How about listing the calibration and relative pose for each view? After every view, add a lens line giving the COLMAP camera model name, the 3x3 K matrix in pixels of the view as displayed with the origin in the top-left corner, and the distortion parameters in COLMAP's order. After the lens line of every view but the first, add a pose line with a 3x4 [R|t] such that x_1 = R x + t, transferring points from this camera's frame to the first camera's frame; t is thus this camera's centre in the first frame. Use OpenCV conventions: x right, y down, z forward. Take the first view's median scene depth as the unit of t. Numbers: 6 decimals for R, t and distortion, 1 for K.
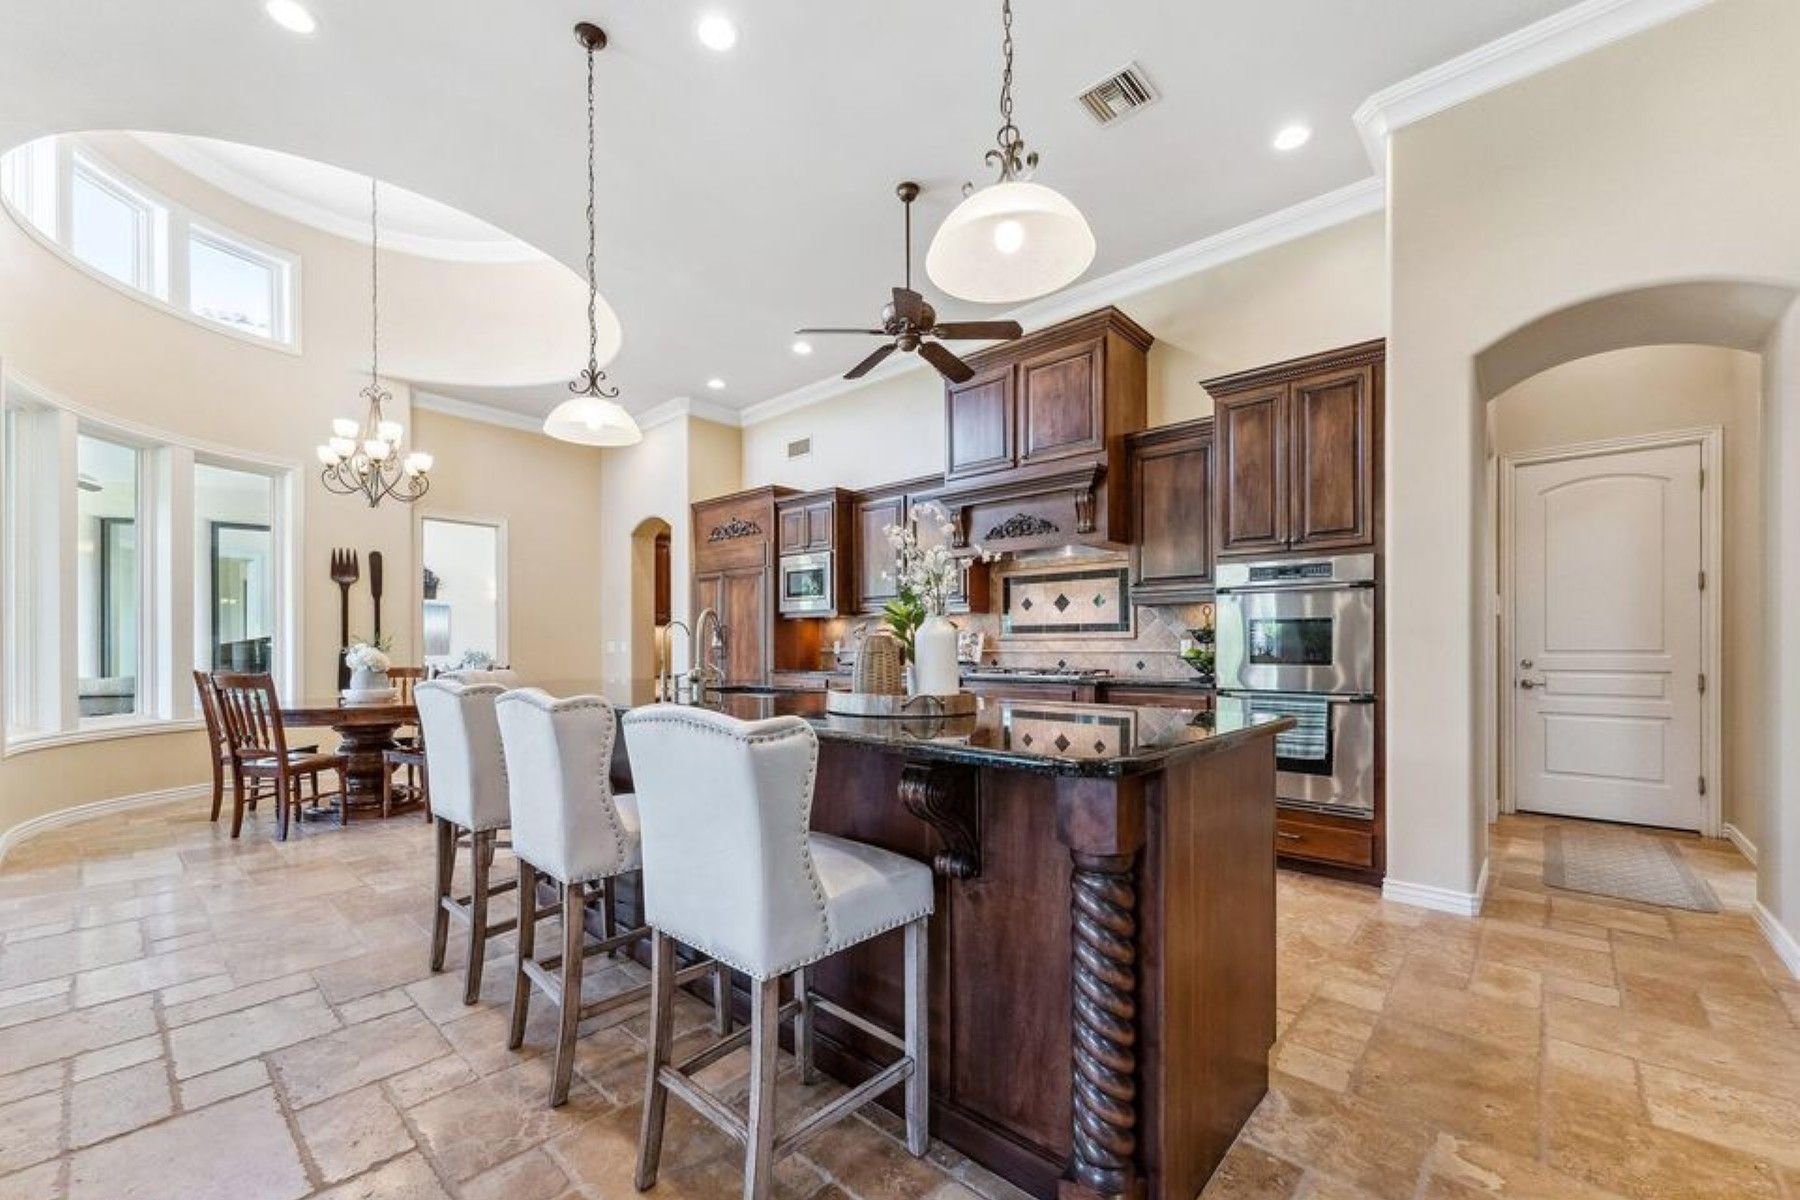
lens RADIAL K [[728.7, 0, 886.6], [0, 728.7, 648.4], [0, 0, 1]] dist [0.010351, -0.000370]
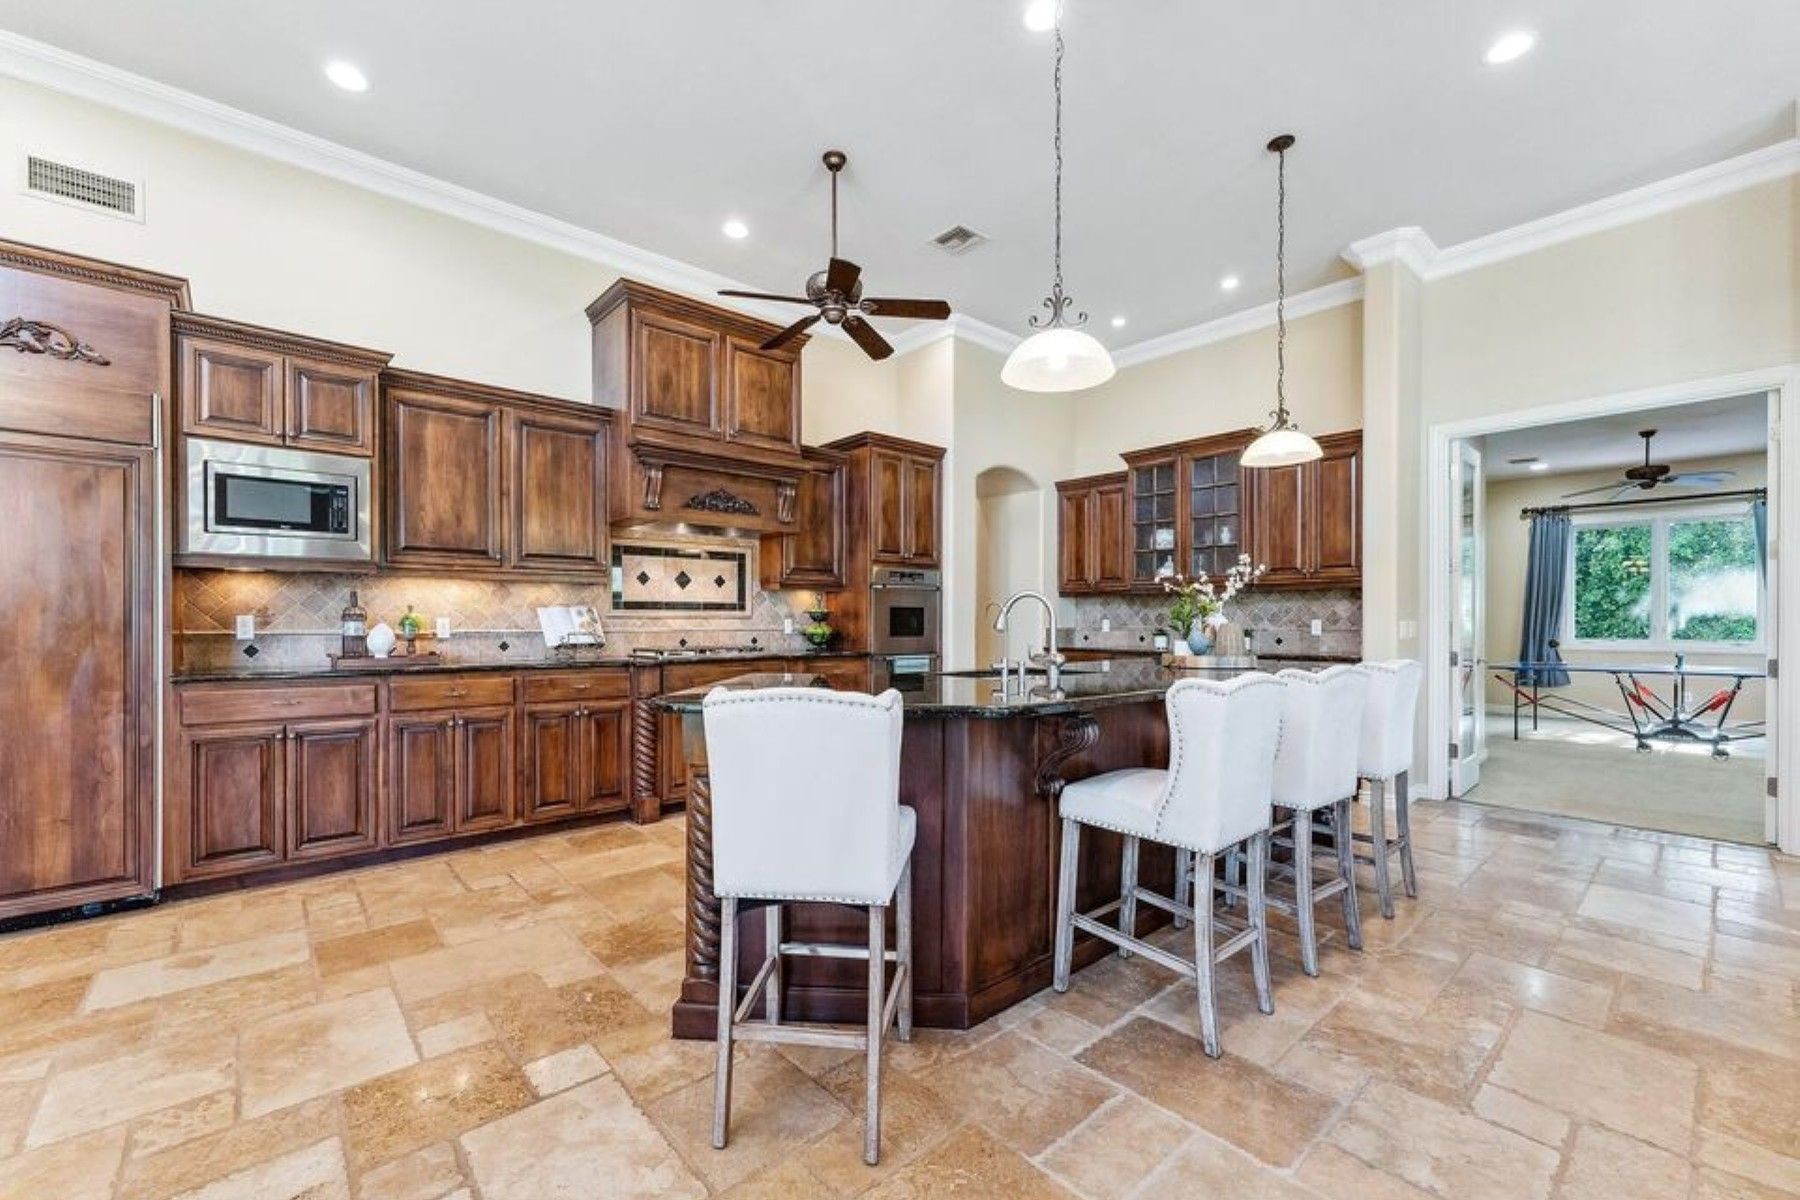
lens RADIAL K [[728.7, 0, 897.9], [0, 728.7, 614.7], [0, 0, 1]] dist [0.010351, -0.000370]
pose [[0.125484, 0.008049, 0.992063, -0.698320], [-0.003373, 0.999965, -0.007687, -0.009616], [-0.992090, -0.002381, 0.125507, 0.597474]]
